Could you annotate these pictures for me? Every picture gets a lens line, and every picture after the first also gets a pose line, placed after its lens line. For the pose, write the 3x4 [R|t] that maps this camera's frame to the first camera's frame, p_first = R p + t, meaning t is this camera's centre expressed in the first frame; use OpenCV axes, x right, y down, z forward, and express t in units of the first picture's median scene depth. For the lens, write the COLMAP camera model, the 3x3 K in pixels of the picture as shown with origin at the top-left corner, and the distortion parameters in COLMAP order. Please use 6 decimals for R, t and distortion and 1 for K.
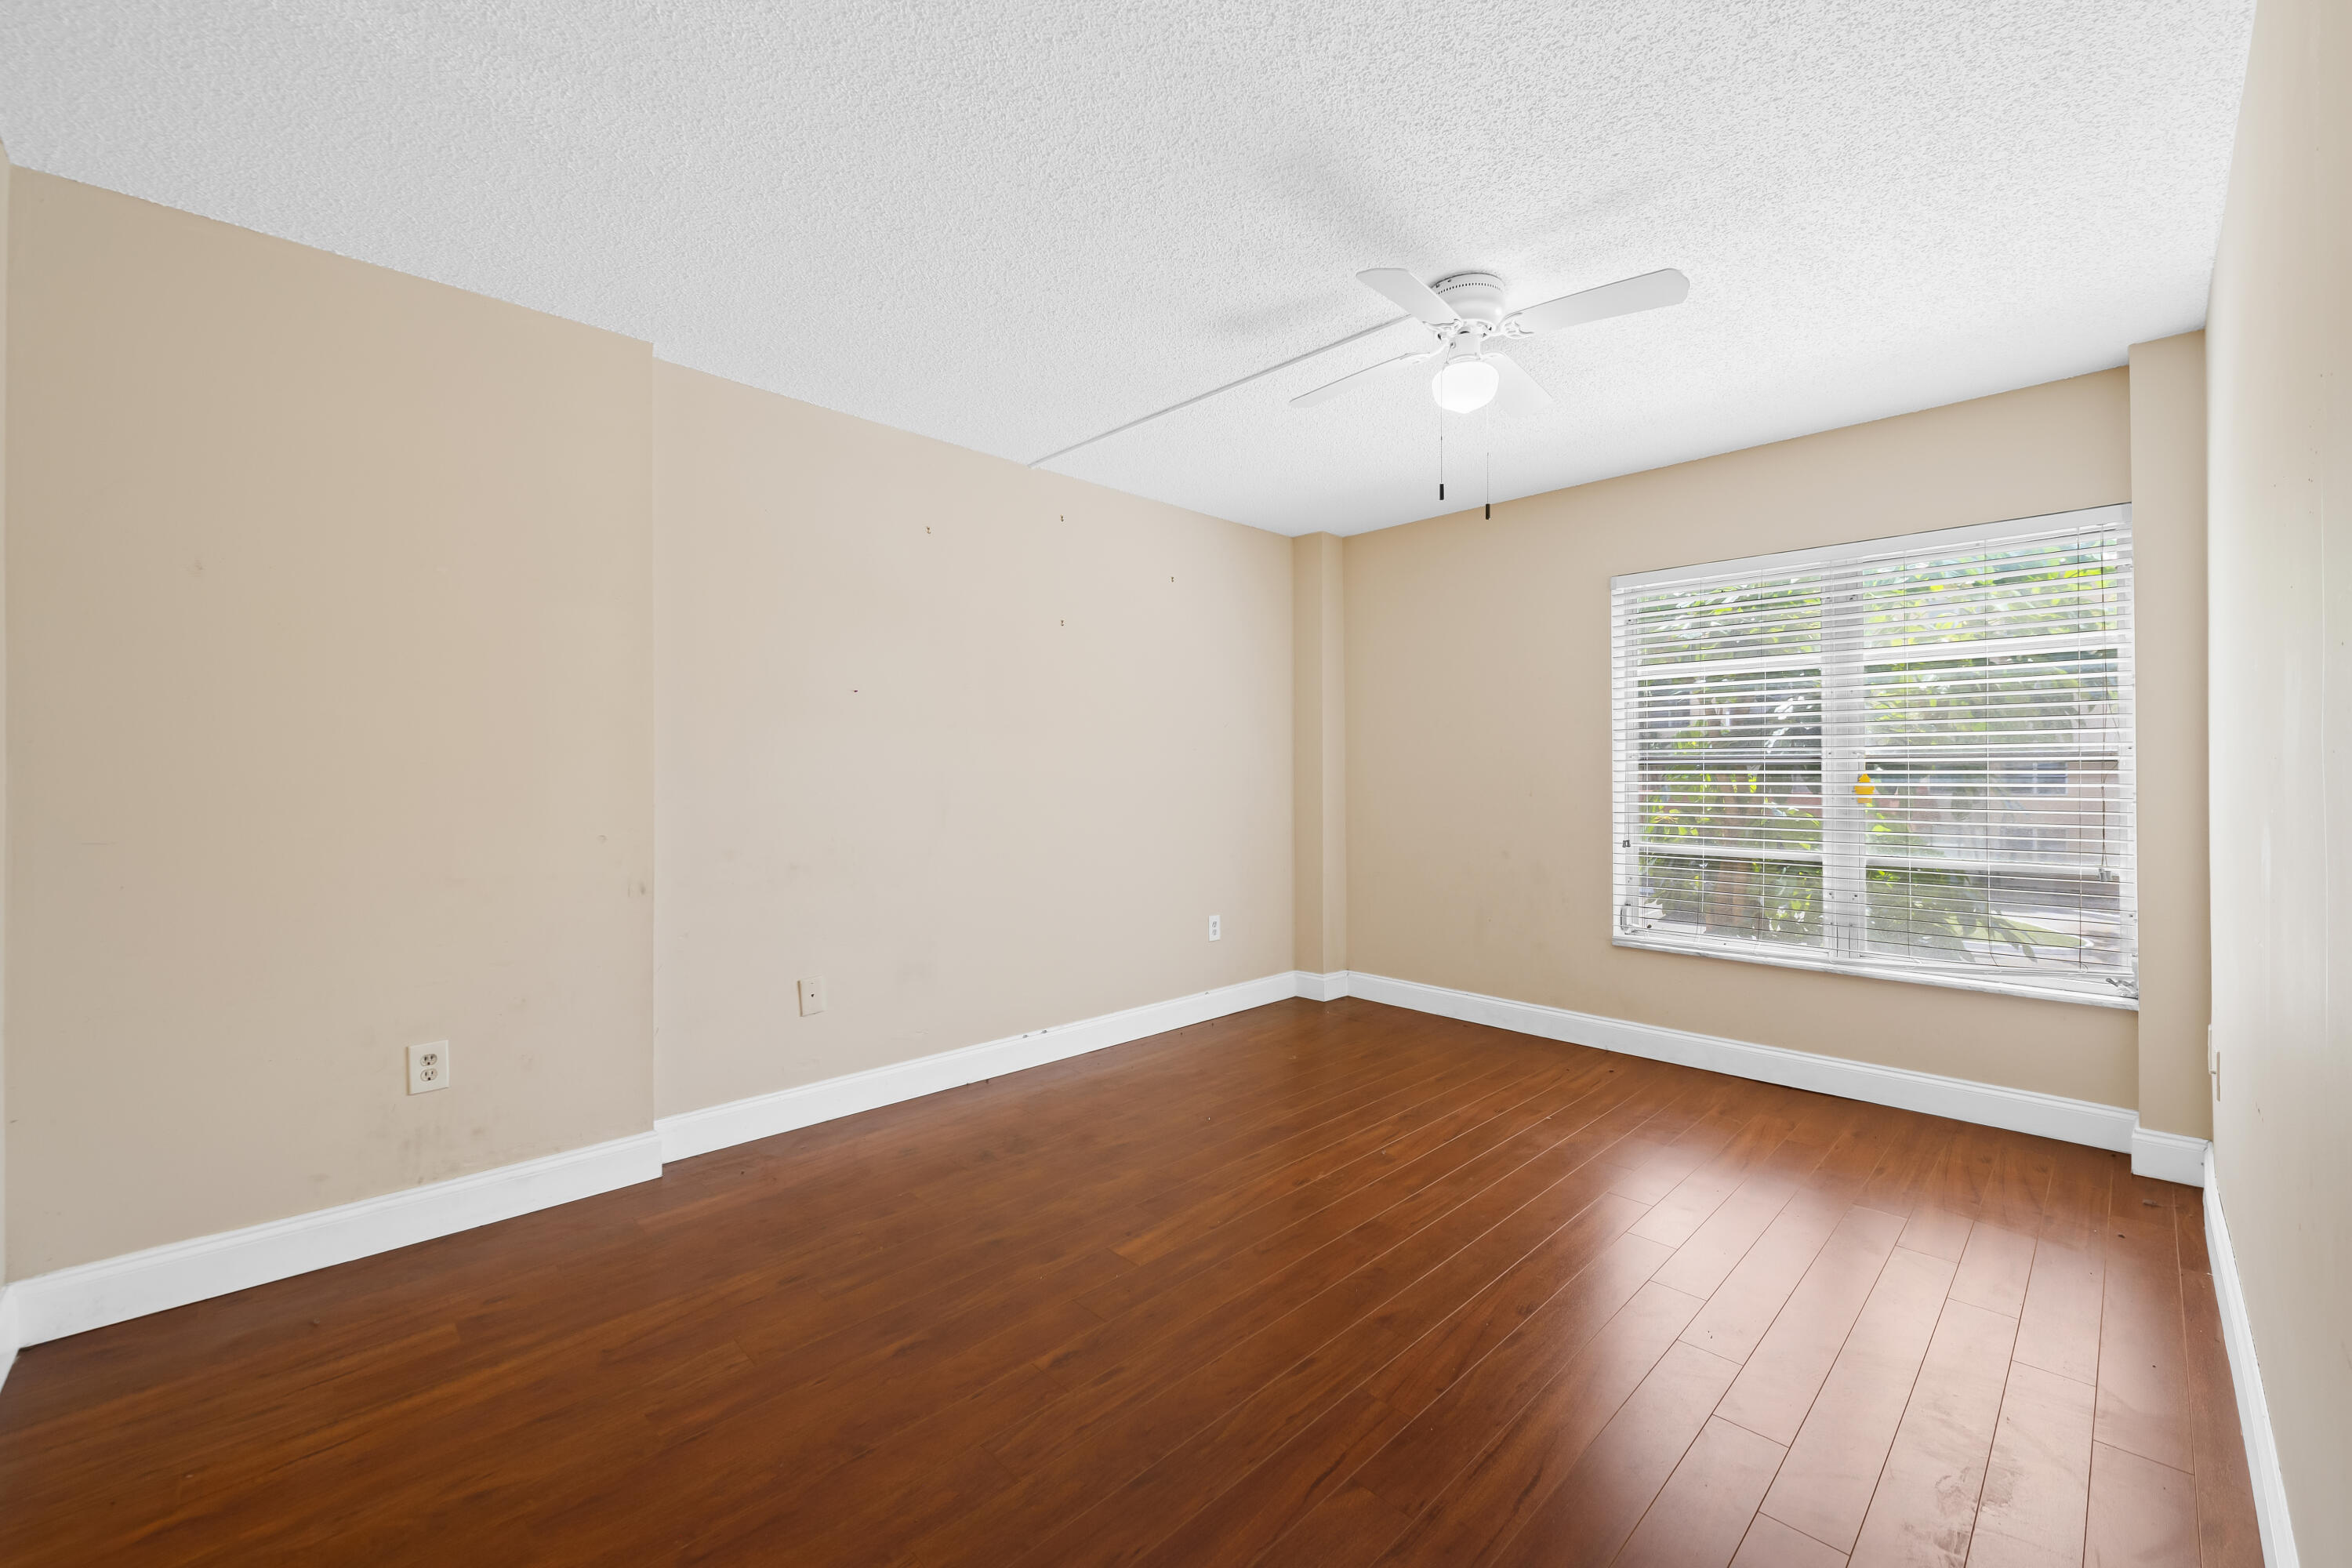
lens RADIAL K [[939.8, 0, 1188.6], [0, 939.8, 786.2], [0, 0, 1]] dist [0.000130, -0.001867]
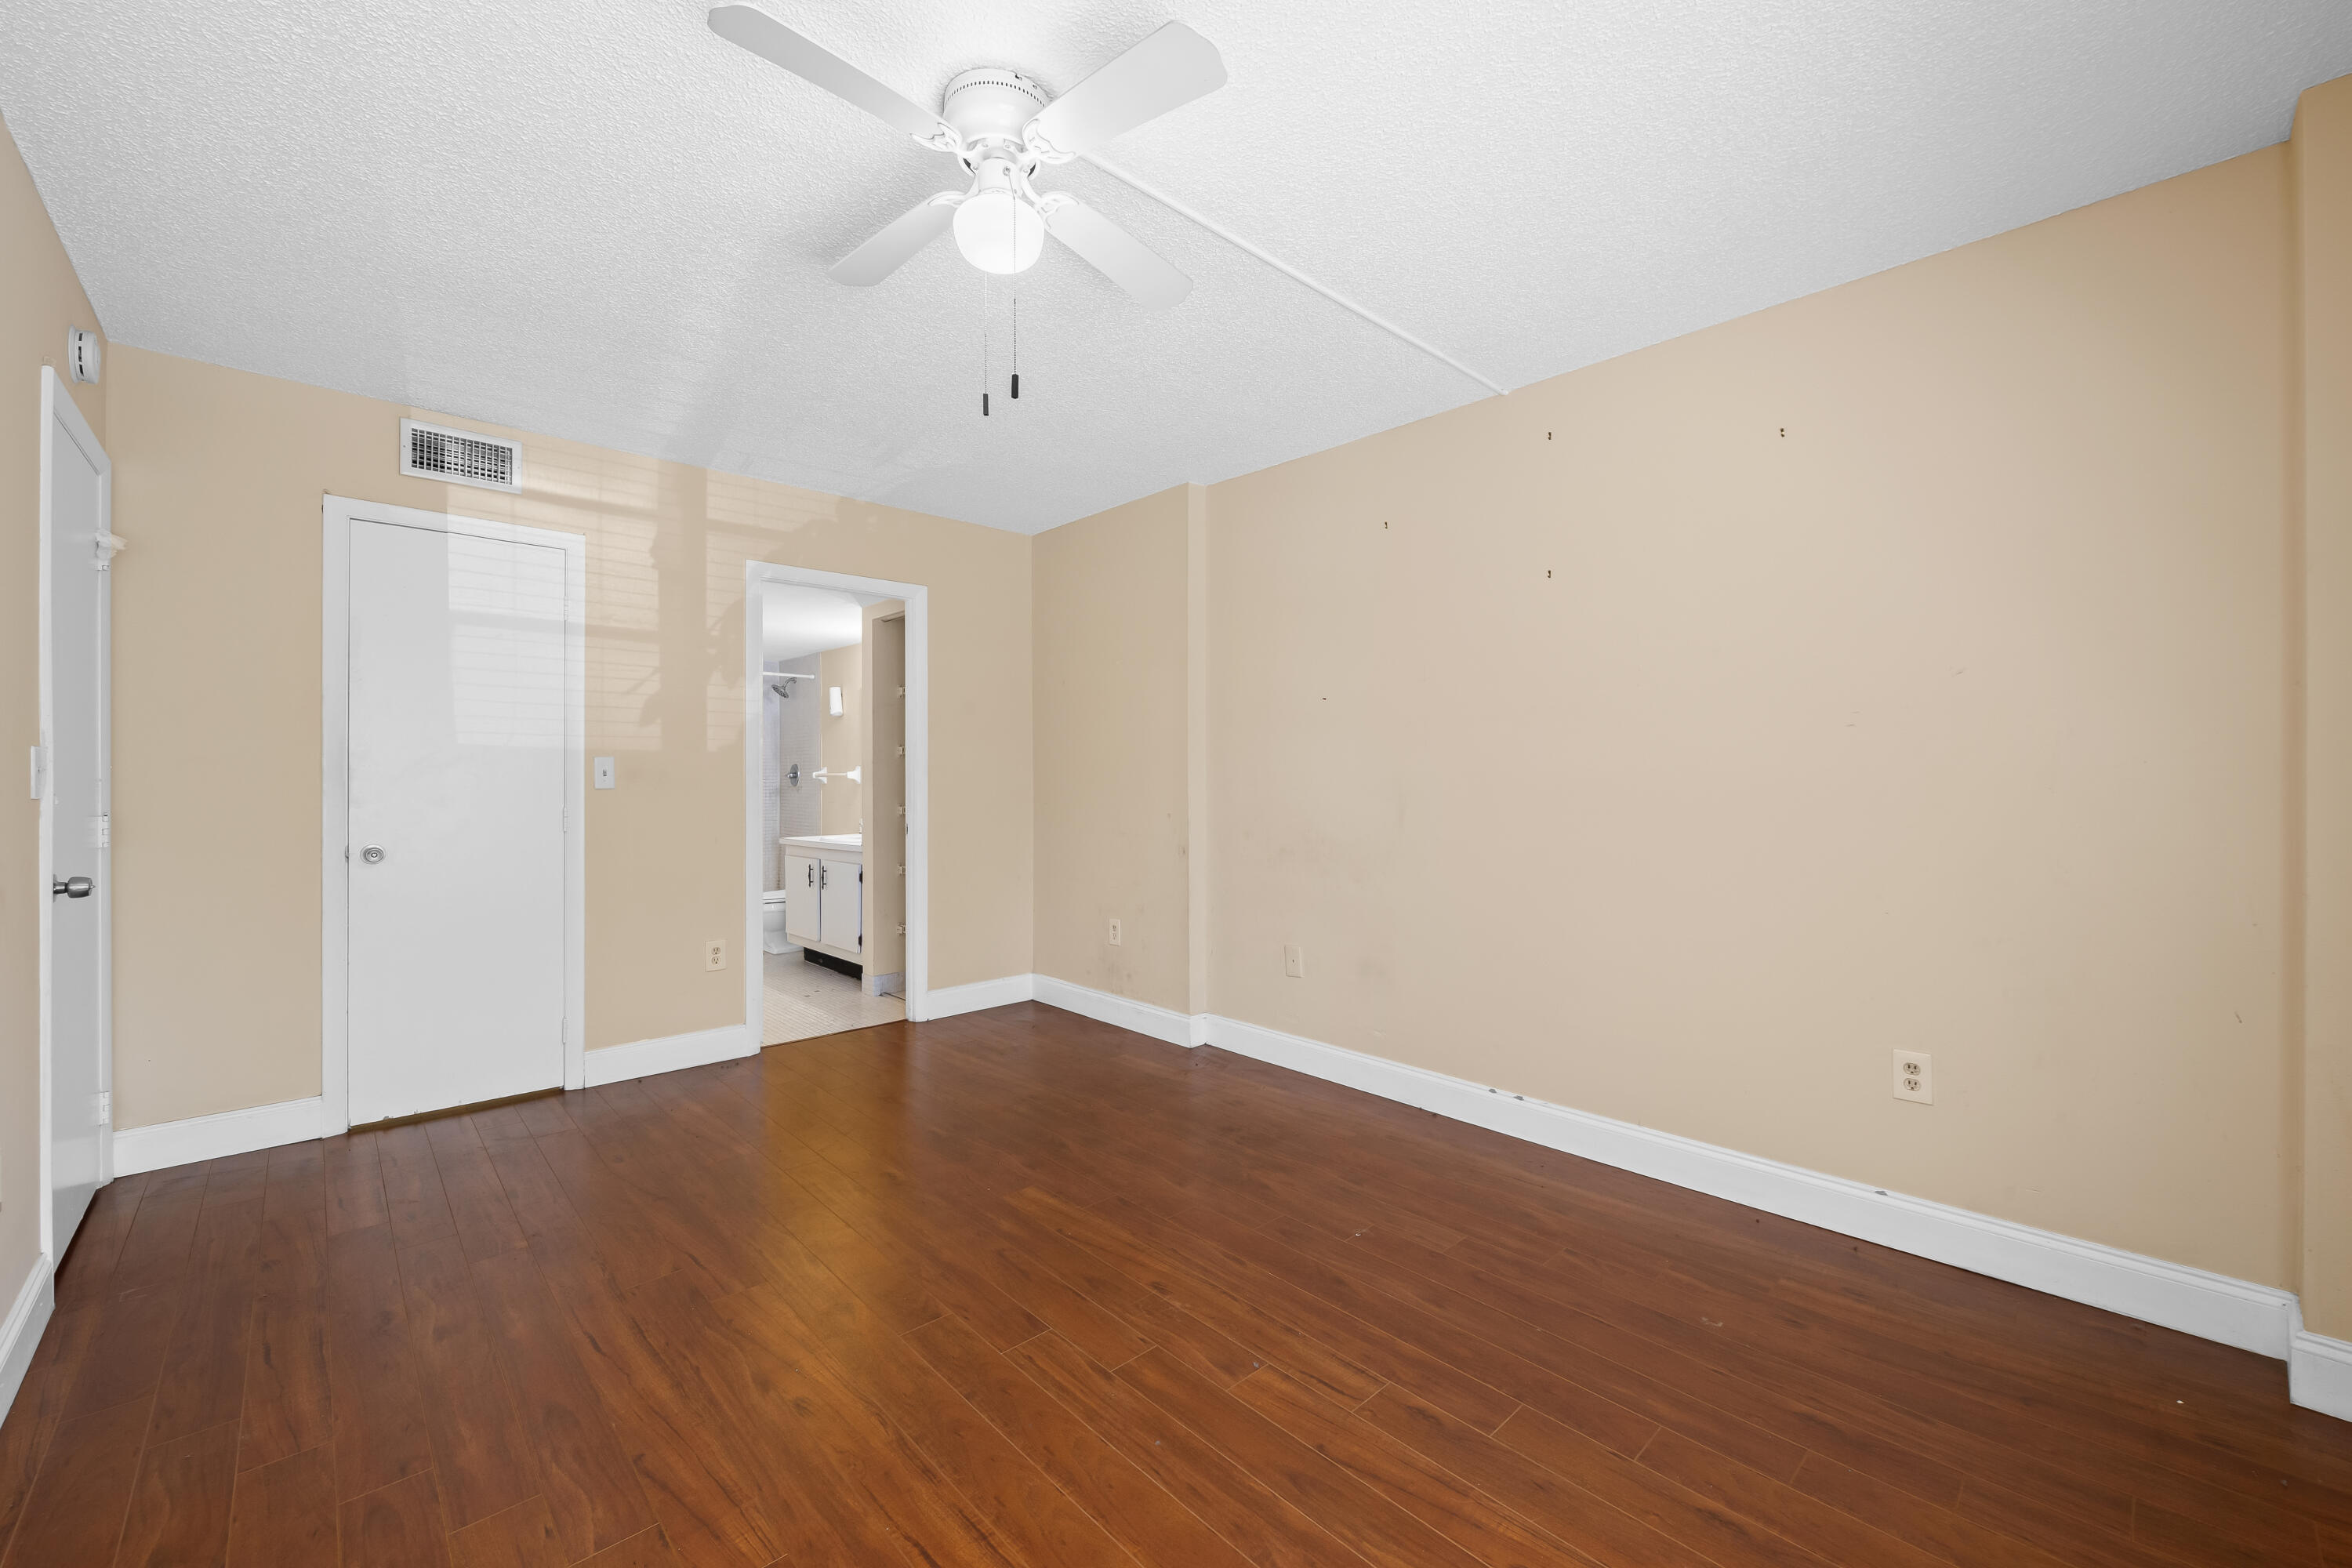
lens RADIAL K [[939.8, 0, 1211.2], [0, 939.8, 773.3], [0, 0, 1]] dist [0.000130, -0.001867]
pose [[-0.013498, -0.010125, -0.999858, 0.833762], [-0.022770, 0.999693, -0.009816, 0.000286], [0.999650, 0.022635, -0.013724, 0.961280]]
